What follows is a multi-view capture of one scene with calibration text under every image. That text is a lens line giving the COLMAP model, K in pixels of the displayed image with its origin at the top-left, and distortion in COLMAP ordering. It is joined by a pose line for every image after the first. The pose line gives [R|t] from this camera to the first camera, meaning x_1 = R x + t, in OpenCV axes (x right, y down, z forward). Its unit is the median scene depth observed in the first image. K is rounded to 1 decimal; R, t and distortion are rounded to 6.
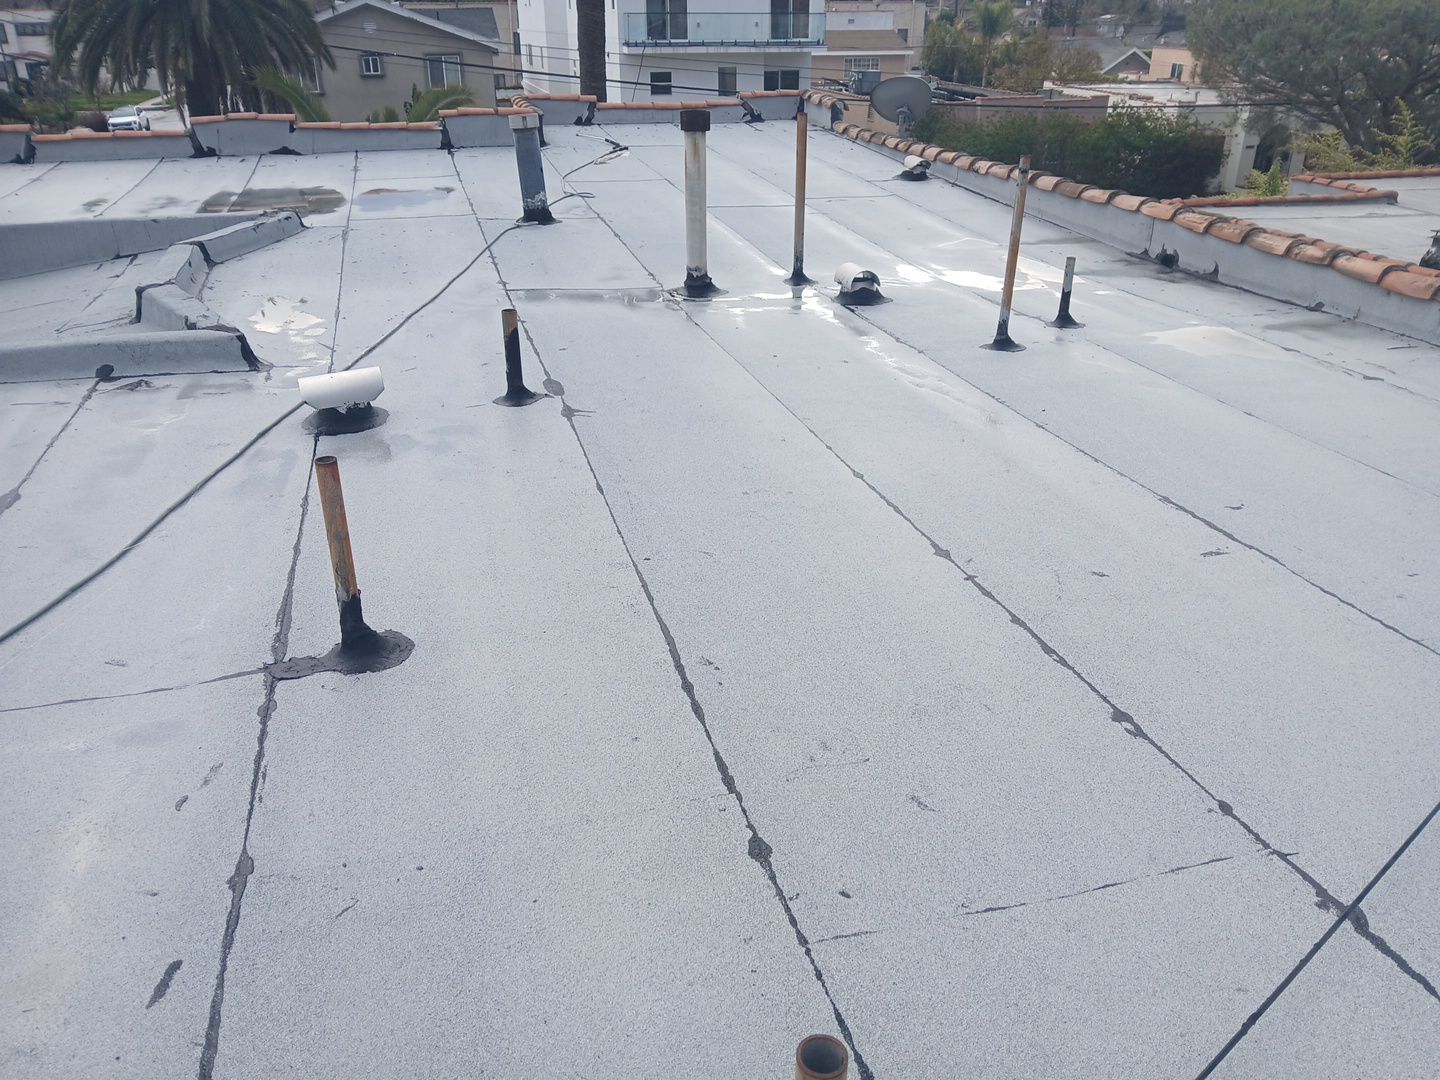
lens RADIAL K [[1167.4, 0, 720.0], [0, 1167.4, 540.0], [0, 0, 1]] dist [0.041969, -0.079083]
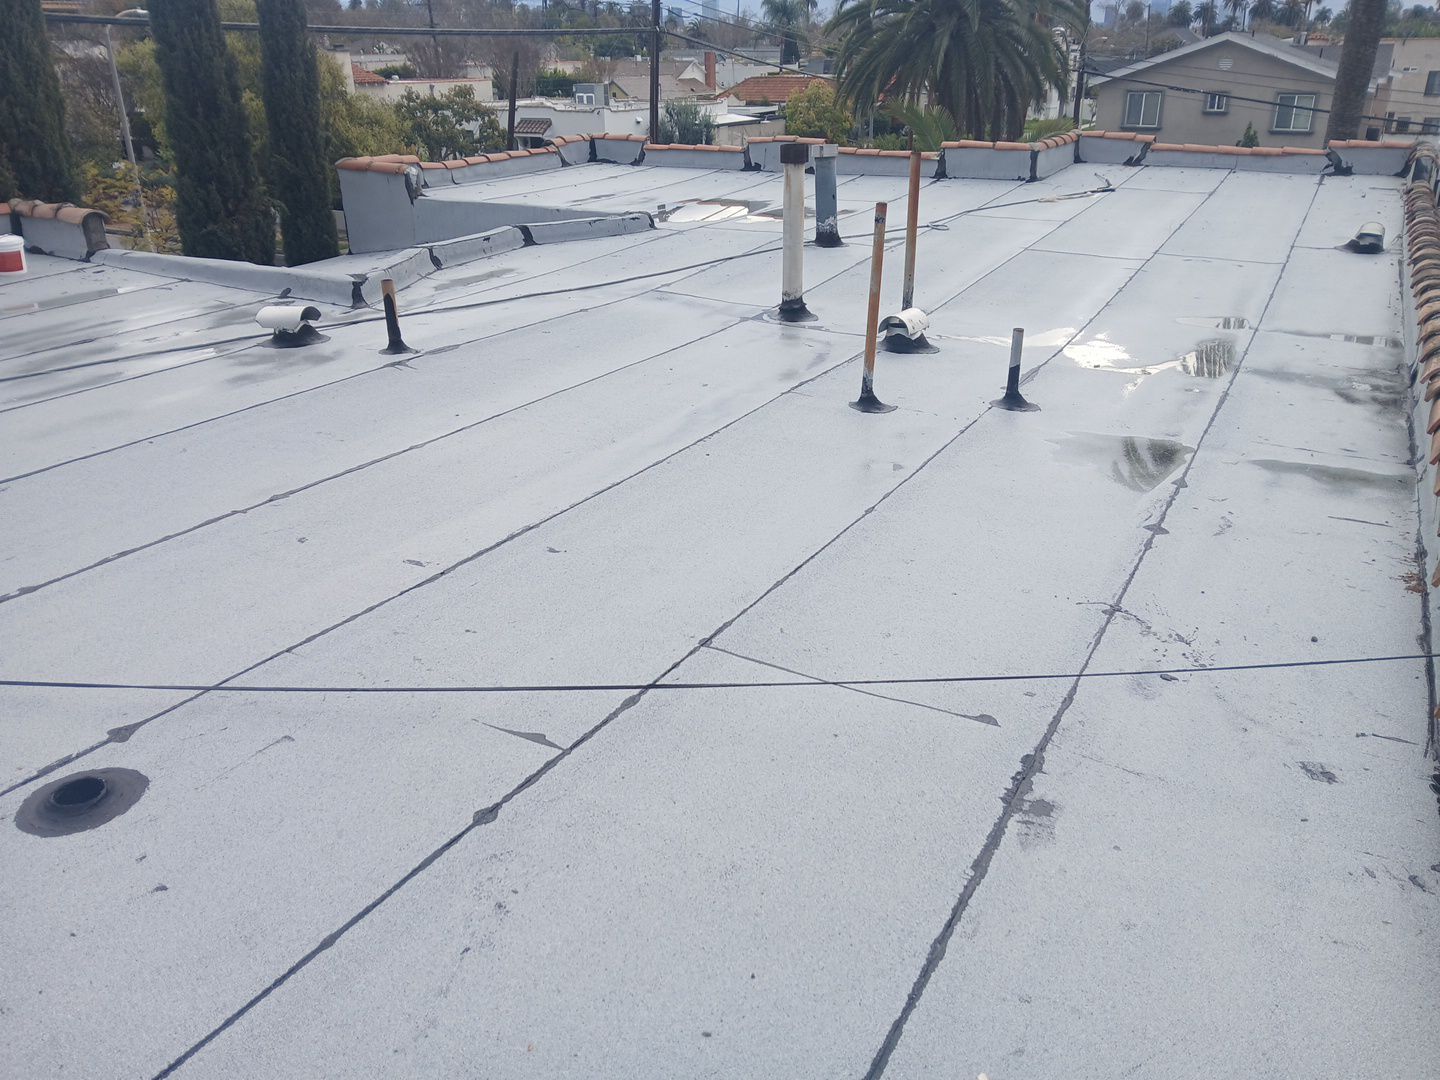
lens RADIAL K [[1167.4, 0, 720.0], [0, 1167.4, 540.0], [0, 0, 1]] dist [0.041969, -0.079083]
pose [[0.713717, 0.268155, -0.647071, 0.413961], [-0.284556, 0.955149, 0.081962, -0.055190], [0.640028, 0.125630, 0.758011, 0.120503]]
